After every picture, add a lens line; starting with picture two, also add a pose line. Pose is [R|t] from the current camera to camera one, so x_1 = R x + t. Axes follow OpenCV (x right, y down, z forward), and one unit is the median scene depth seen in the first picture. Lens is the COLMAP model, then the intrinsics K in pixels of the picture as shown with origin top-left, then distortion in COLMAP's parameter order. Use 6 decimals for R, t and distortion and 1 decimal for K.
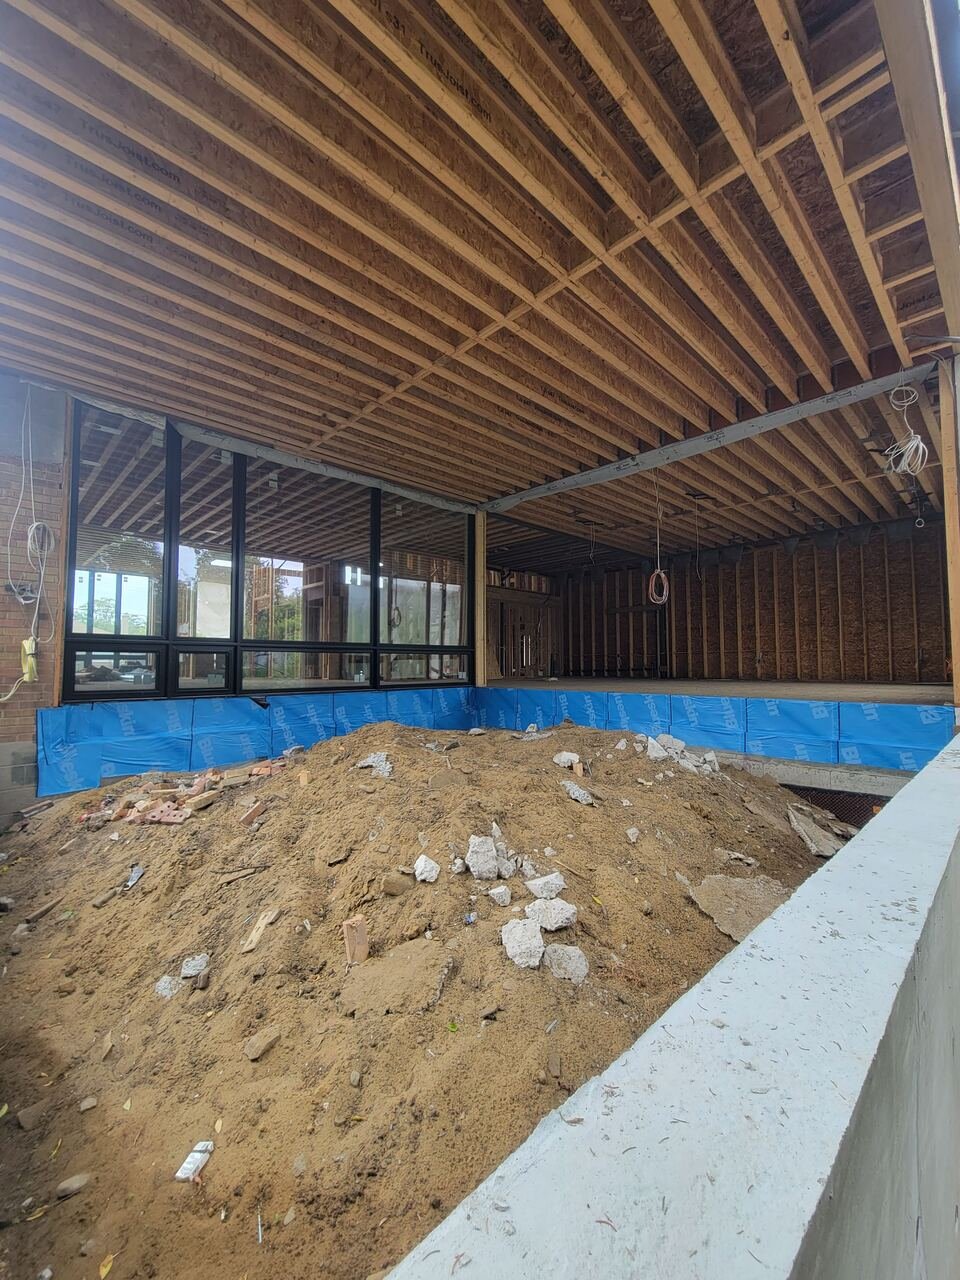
lens RADIAL K [[523.6, 0, 478.9], [0, 523.6, 639.4], [0, 0, 1]] dist [-0.000122, -0.000006]
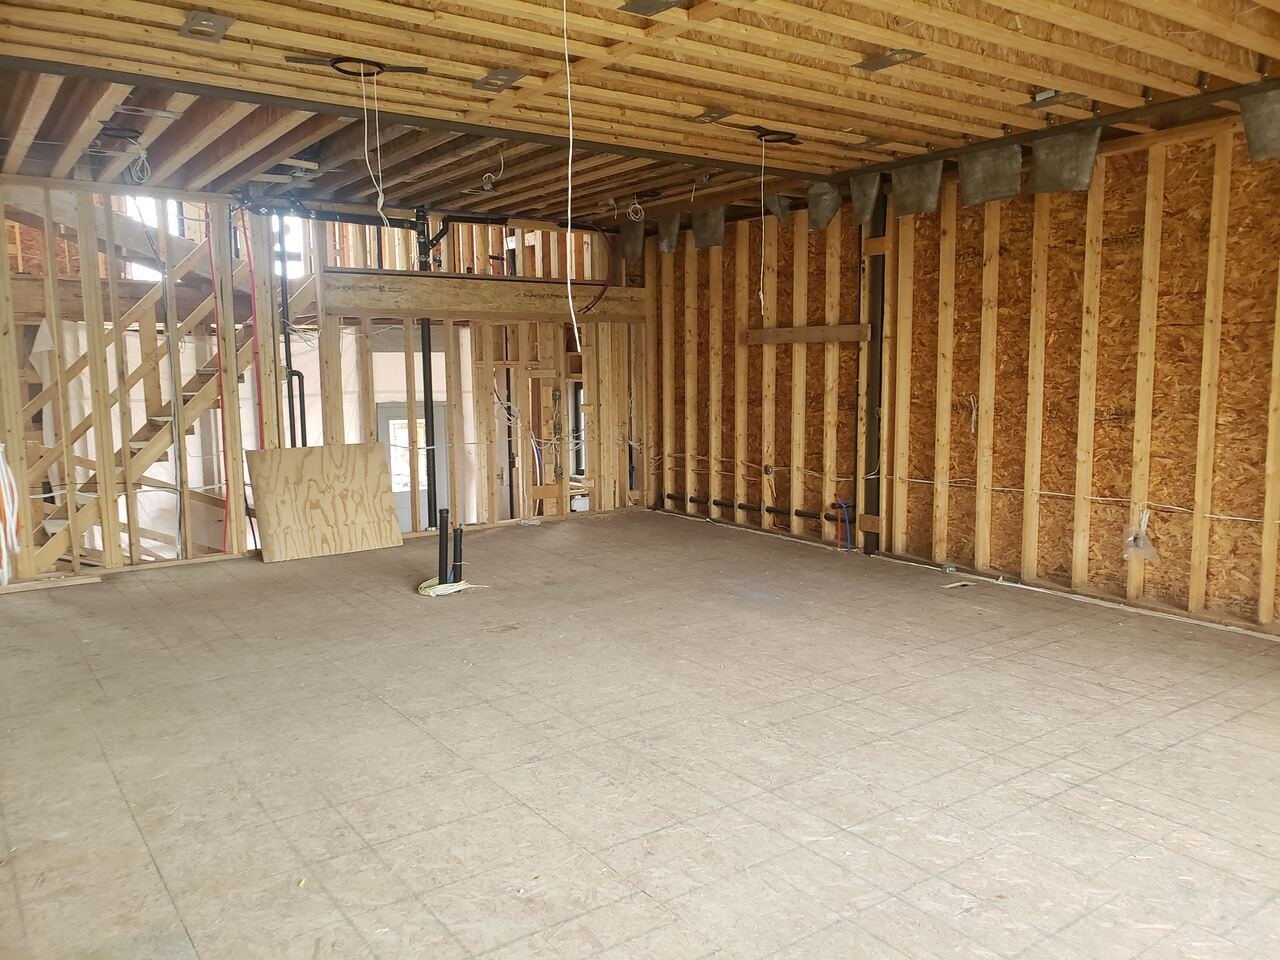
lens RADIAL K [[1002.5, 0, 640.8], [0, 1002.5, 481.6], [0, 0, 1]] dist [0.003682, 0.000200]
pose [[0.988914, 0.008558, -0.148245, 0.290022], [0.016266, 0.986087, 0.165433, -0.072766], [0.147598, -0.166011, 0.975015, 0.354910]]
